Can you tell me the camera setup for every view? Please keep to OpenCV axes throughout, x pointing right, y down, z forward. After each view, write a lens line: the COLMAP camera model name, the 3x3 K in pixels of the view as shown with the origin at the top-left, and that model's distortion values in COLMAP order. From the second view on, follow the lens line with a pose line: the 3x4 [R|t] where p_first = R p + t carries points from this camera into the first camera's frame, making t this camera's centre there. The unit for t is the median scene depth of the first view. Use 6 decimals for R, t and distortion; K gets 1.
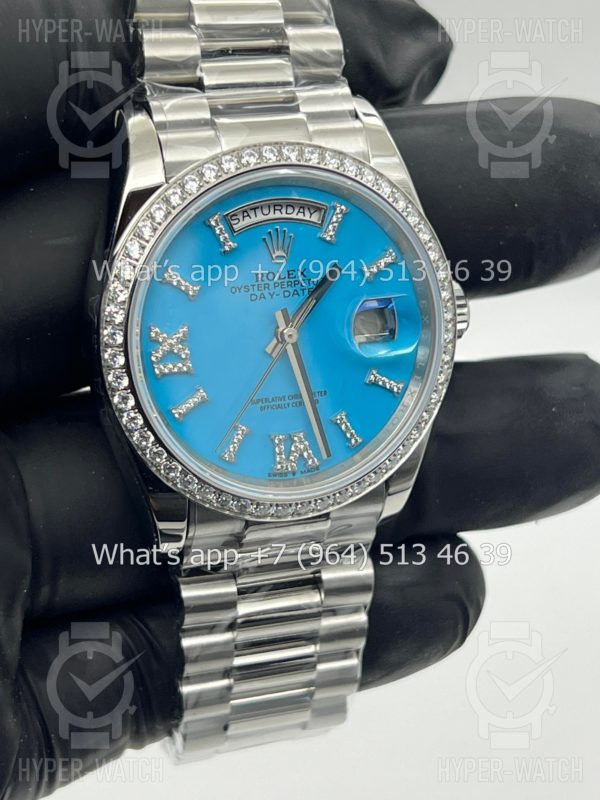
lens RADIAL K [[2009.6, 0, 302.5], [0, 2009.6, 399.1], [0, 0, 1]] dist [0.327186, 0.000000]
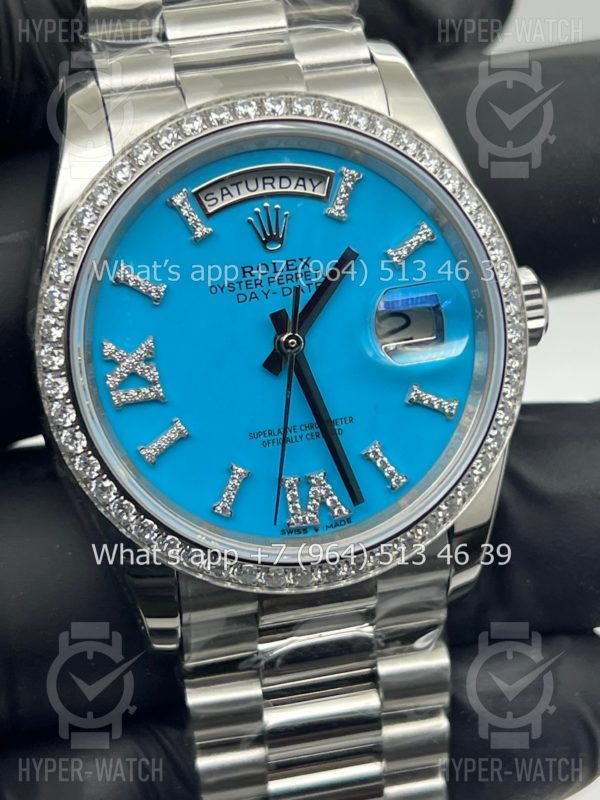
lens RADIAL K [[2009.6, 0, 300.4], [0, 2009.6, 406.4], [0, 0, 1]] dist [0.327186, 0.000000]
pose [[0.982859, -0.078495, -0.166815, 0.120412], [0.061809, 0.992762, -0.102973, 0.069522], [0.173690, 0.090897, 0.980596, 0.256887]]
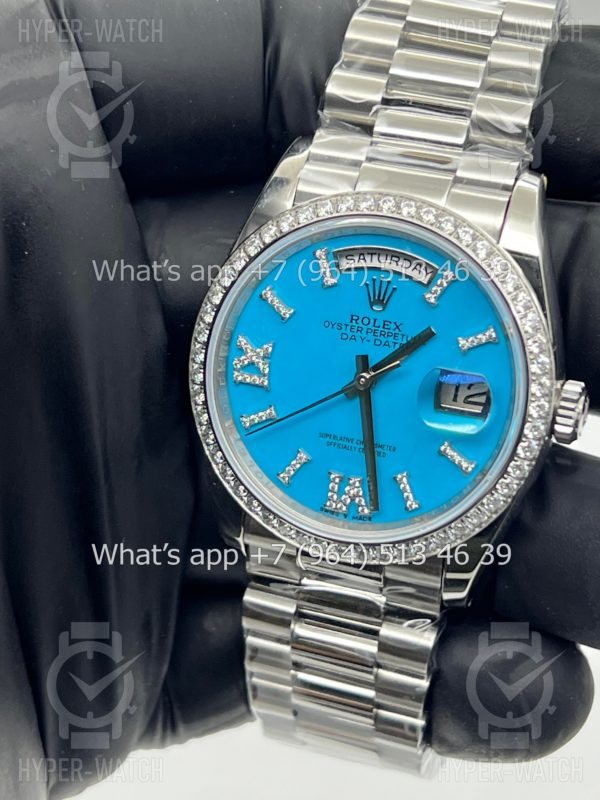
lens RADIAL K [[2009.6, 0, 291.7], [0, 2009.6, 399.4], [0, 0, 1]] dist [0.327186, 0.000000]
pose [[0.783712, 0.272635, -0.558092, 0.530696], [-0.286798, 0.955838, 0.064198, -0.077235], [0.550947, 0.109747, 0.827292, 0.138505]]
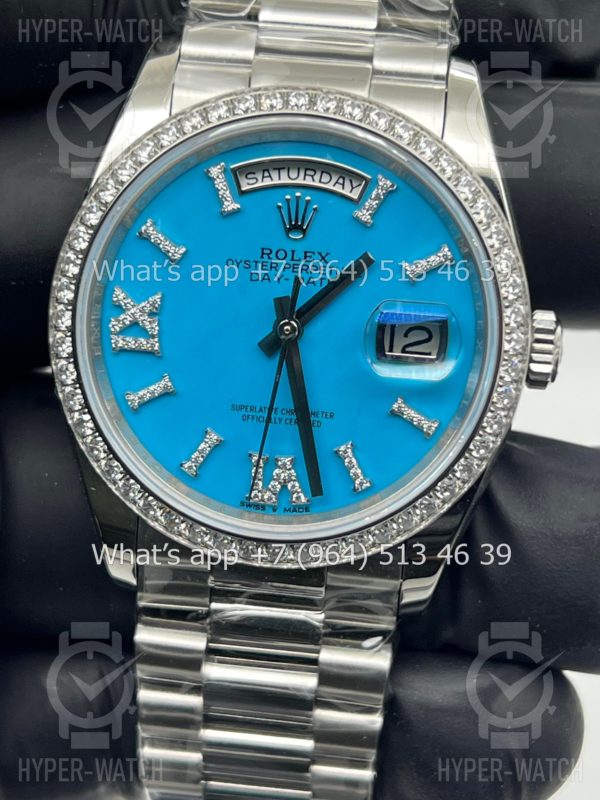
lens RADIAL K [[2009.6, 0, 299.4], [0, 2009.6, 395.5], [0, 0, 1]] dist [0.327186, 0.000000]
pose [[0.905825, 0.158925, -0.392712, 0.309237], [-0.197534, 0.978480, -0.059652, 0.039123], [0.374781, 0.131608, 0.917725, 0.278448]]
